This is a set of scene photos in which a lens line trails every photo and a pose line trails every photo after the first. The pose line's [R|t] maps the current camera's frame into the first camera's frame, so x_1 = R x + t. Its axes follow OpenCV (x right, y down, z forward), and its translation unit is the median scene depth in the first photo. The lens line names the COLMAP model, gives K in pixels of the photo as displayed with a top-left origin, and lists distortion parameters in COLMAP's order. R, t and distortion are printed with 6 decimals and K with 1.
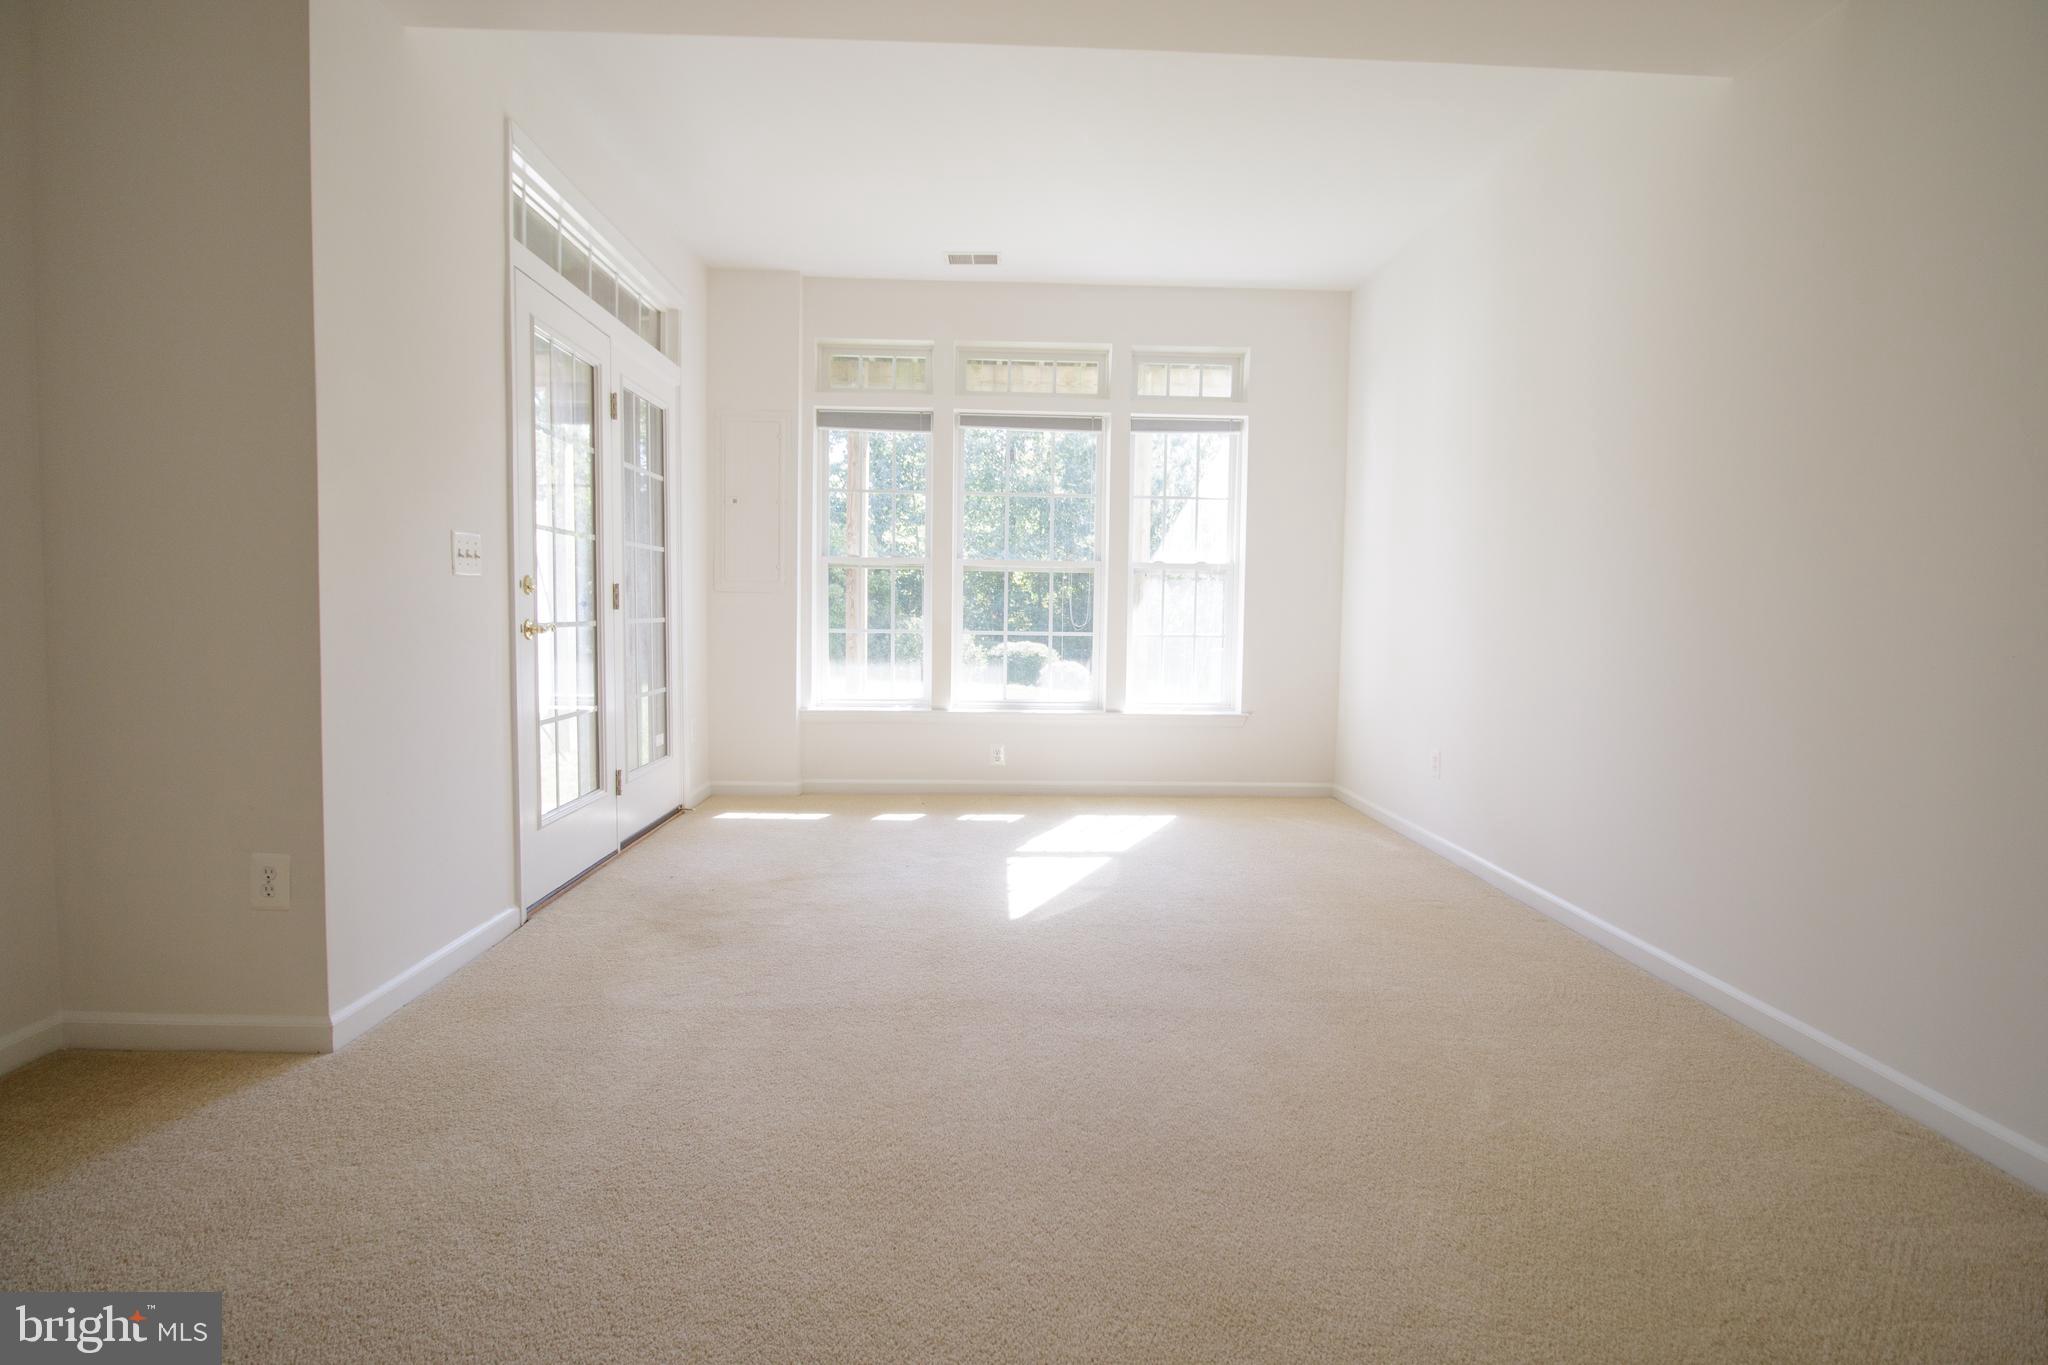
lens RADIAL K [[1004.8, 0, 1024.0], [0, 1004.8, 682.5], [0, 0, 1]] dist [-0.002714, -0.016199]
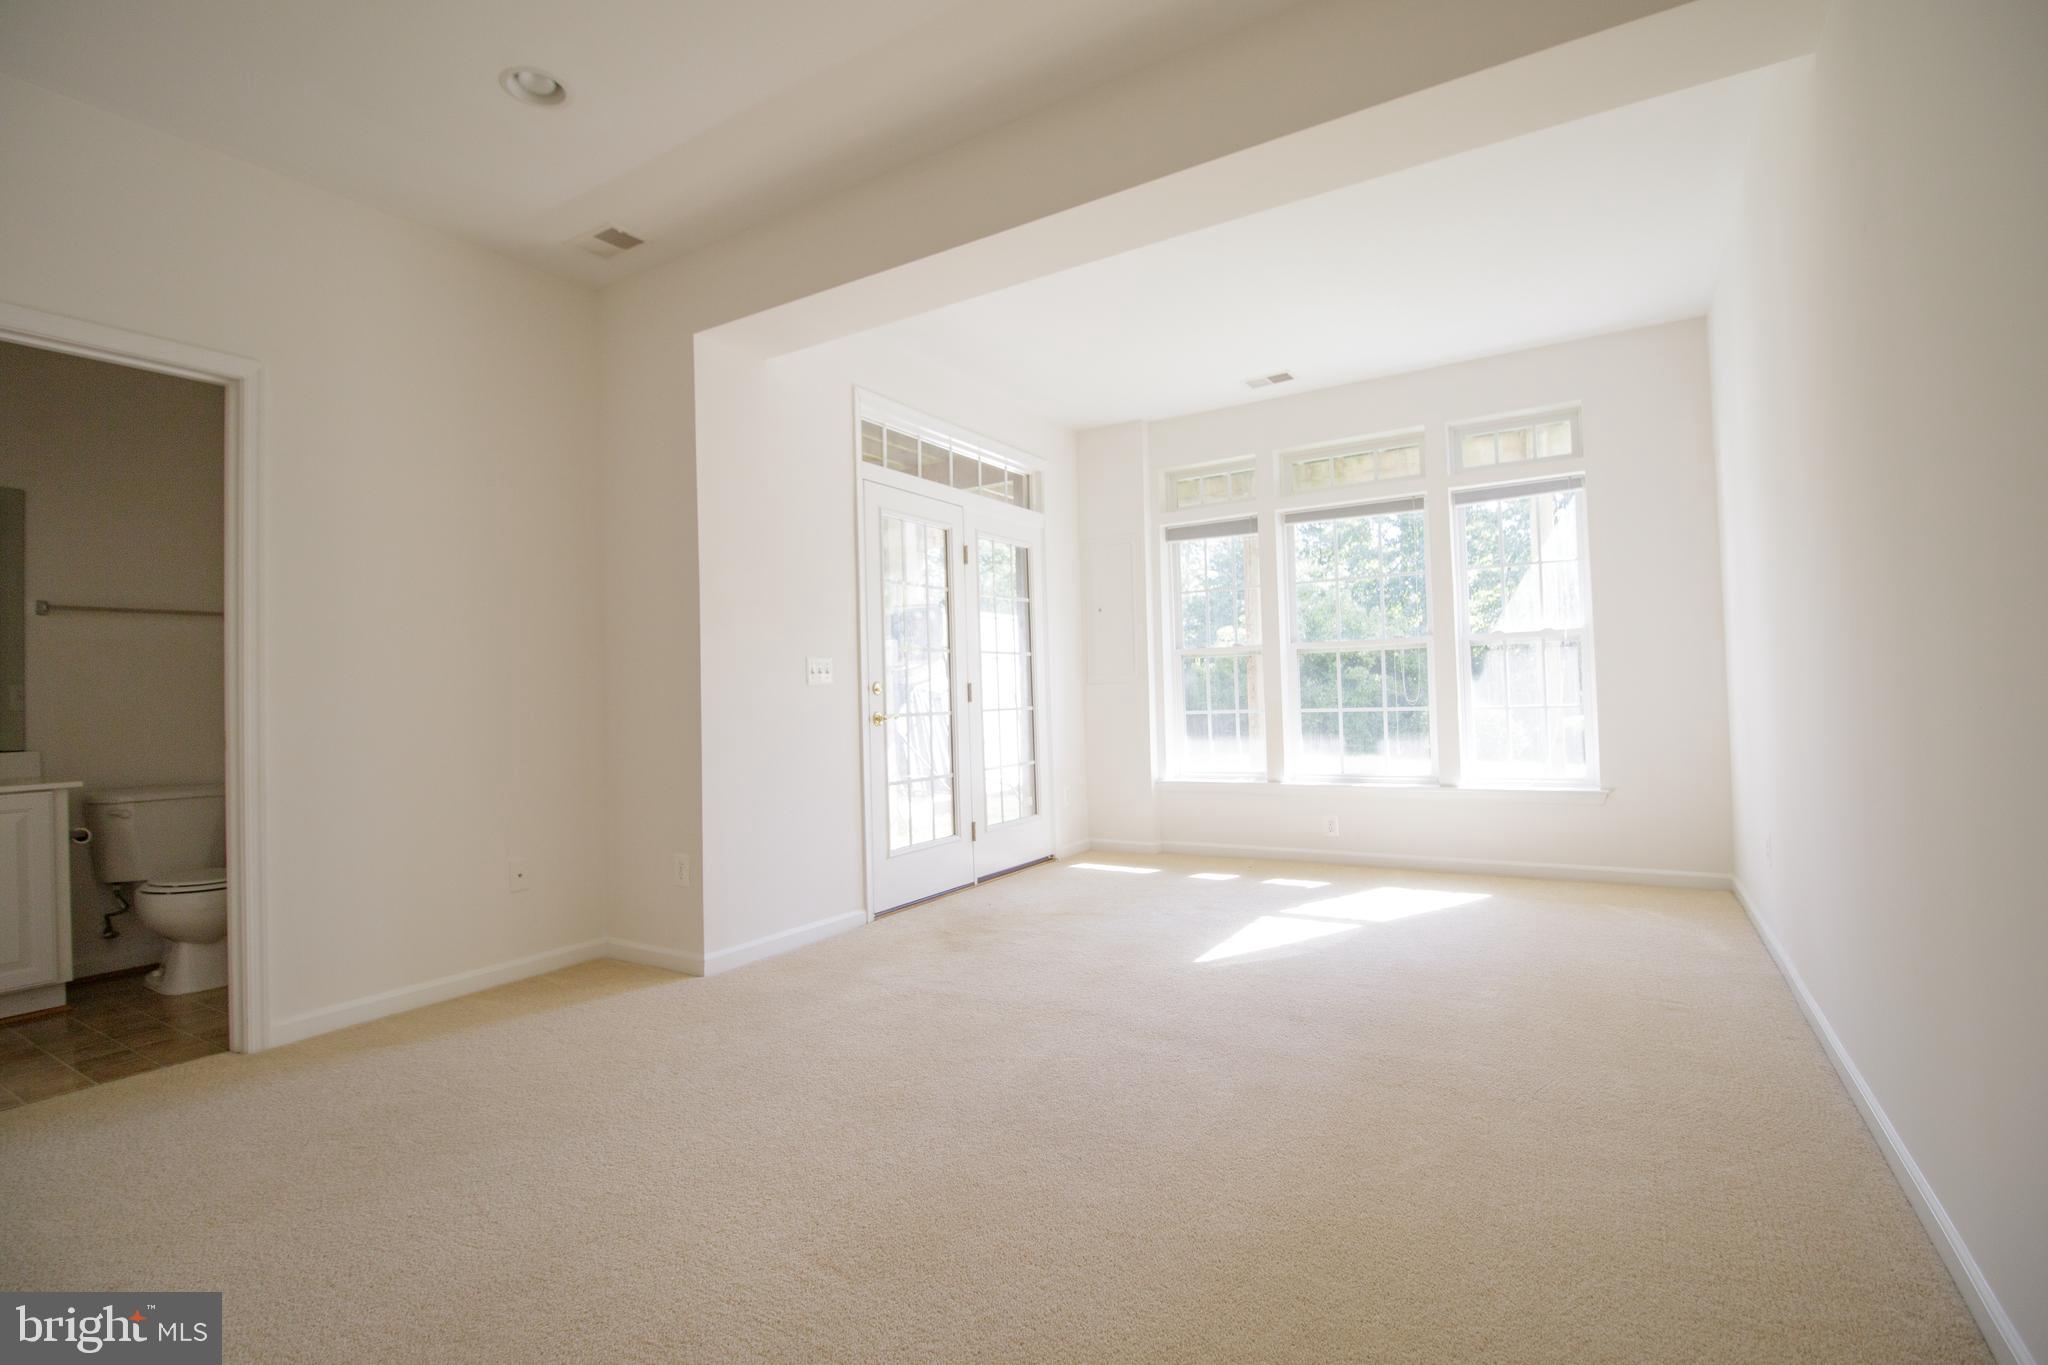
lens RADIAL K [[960.1, 0, 1024.0], [0, 960.1, 682.5], [0, 0, 1]] dist [0.001312, -0.020458]
pose [[0.822554, -0.046642, -0.566771, 0.293332], [-0.000731, 0.996543, -0.083070, 0.006296], [0.568687, 0.068744, 0.819677, -0.017379]]
